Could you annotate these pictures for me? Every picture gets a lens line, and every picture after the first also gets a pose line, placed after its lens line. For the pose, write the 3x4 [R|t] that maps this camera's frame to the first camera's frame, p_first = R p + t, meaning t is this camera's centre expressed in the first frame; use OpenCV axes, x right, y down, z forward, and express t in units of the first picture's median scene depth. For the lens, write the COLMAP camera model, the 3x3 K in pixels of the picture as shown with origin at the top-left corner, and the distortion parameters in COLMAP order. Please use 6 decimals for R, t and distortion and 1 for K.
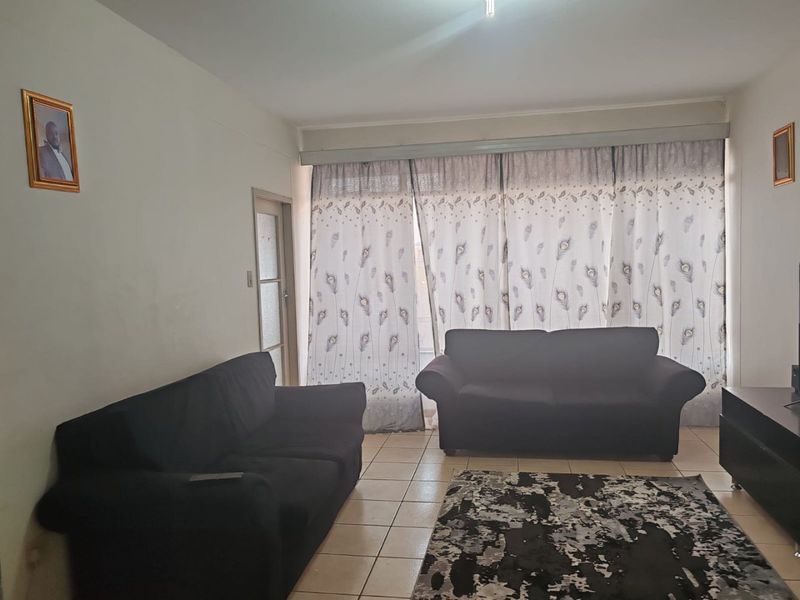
lens RADIAL K [[609.7, 0, 400.3], [0, 609.7, 301.1], [0, 0, 1]] dist [0.033841, -0.028238]
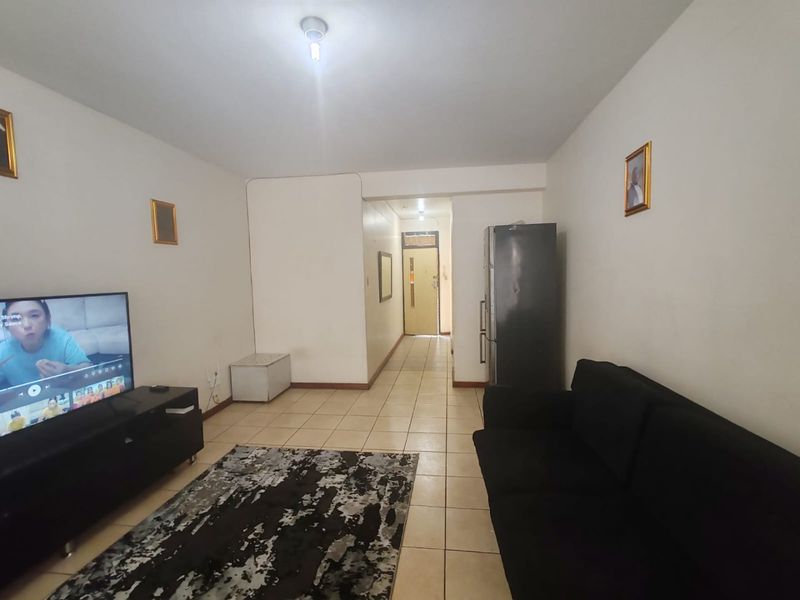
lens RADIAL K [[361.2, 0, 400.0], [0, 361.2, 300.4], [0, 0, 1]] dist [-0.002523, 0.003489]
pose [[-0.997394, 0.058052, -0.042839, 0.044974], [0.051600, 0.988974, 0.138809, -0.110590], [0.050425, 0.136237, -0.989392, 1.639109]]
